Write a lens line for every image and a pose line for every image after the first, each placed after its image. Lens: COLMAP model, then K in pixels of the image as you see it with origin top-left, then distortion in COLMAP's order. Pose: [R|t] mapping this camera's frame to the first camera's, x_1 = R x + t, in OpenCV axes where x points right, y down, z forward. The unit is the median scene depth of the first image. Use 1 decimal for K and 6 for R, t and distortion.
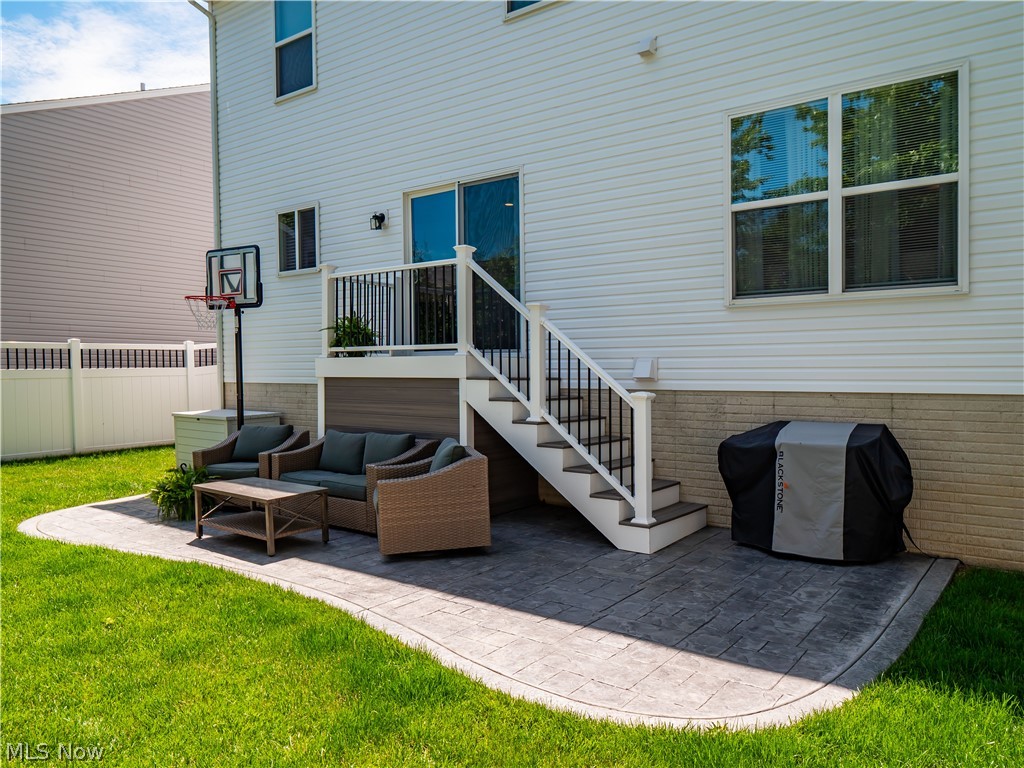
lens RADIAL K [[706.7, 0, 620.0], [0, 706.7, 385.1], [0, 0, 1]] dist [0.002735, 0.001315]
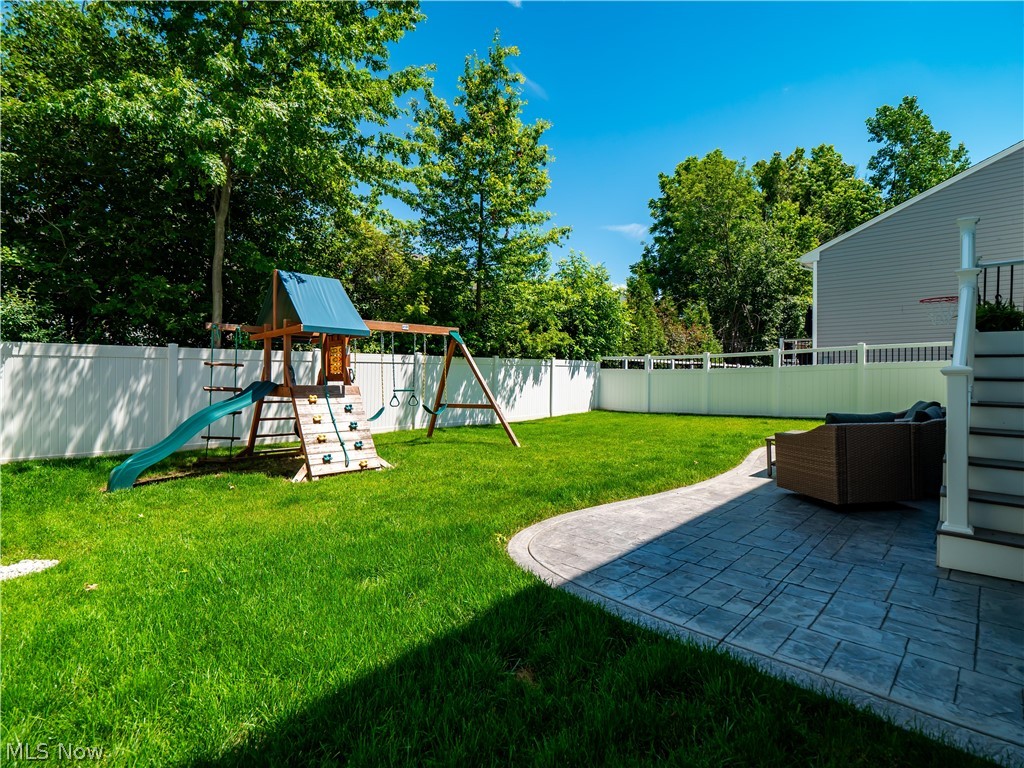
lens RADIAL K [[533.2, 0, 512.0], [0, 533.2, 384.0], [0, 0, 1]] dist [-0.030438, -0.000347]
pose [[-0.164626, 0.025274, -0.986032, 1.041701], [-0.028267, 0.999140, 0.030329, 0.022967], [0.985951, 0.032865, -0.163770, 0.850238]]
